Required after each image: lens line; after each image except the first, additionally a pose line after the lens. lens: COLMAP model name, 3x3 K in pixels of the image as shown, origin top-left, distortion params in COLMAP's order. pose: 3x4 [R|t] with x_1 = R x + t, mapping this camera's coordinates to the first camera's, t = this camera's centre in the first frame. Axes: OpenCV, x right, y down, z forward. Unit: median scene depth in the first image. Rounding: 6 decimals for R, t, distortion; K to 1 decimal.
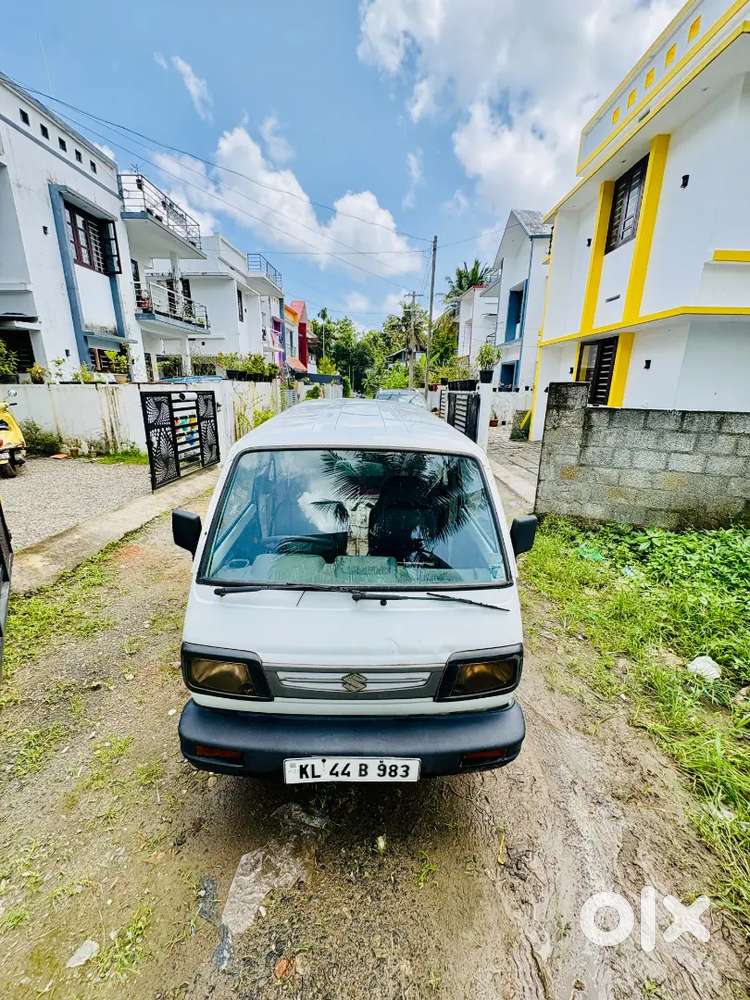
lens RADIAL K [[396.2, 0, 375.8], [0, 396.2, 499.3], [0, 0, 1]] dist [-0.000533, -0.000259]
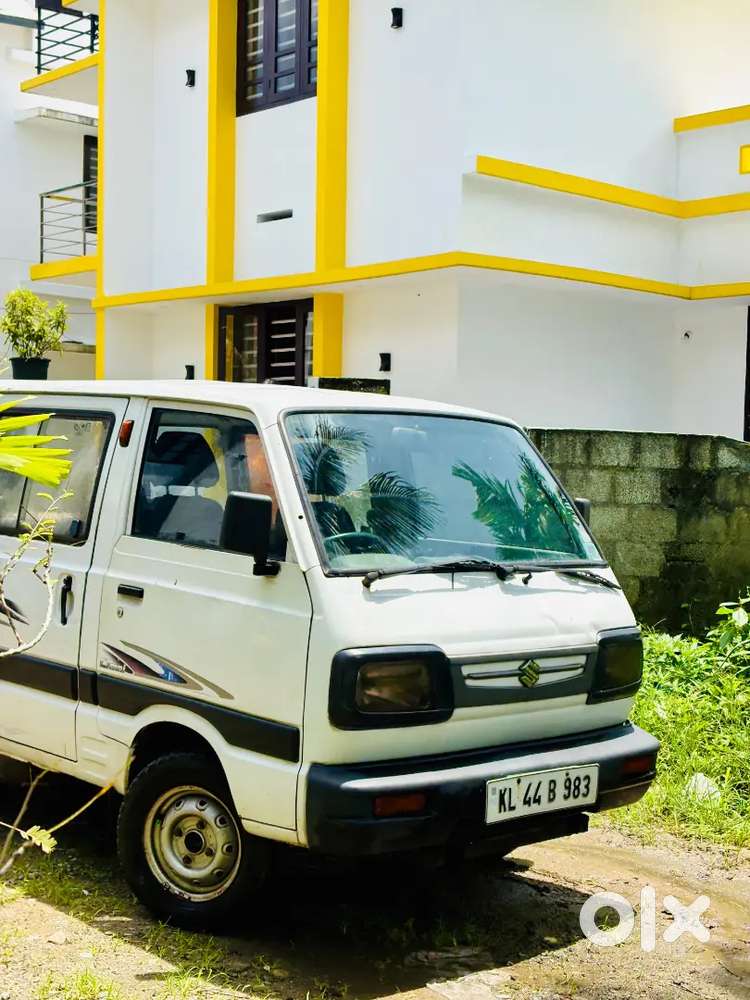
lens RADIAL K [[1473.2, 0, 428.3], [0, 1473.2, 499.9], [0, 0, 1]] dist [0.259461, -0.000216]
pose [[0.730522, -0.015443, 0.682715, -0.341807], [0.181548, 0.968159, -0.172361, 0.091312], [-0.658314, 0.249859, 0.710065, -0.165791]]
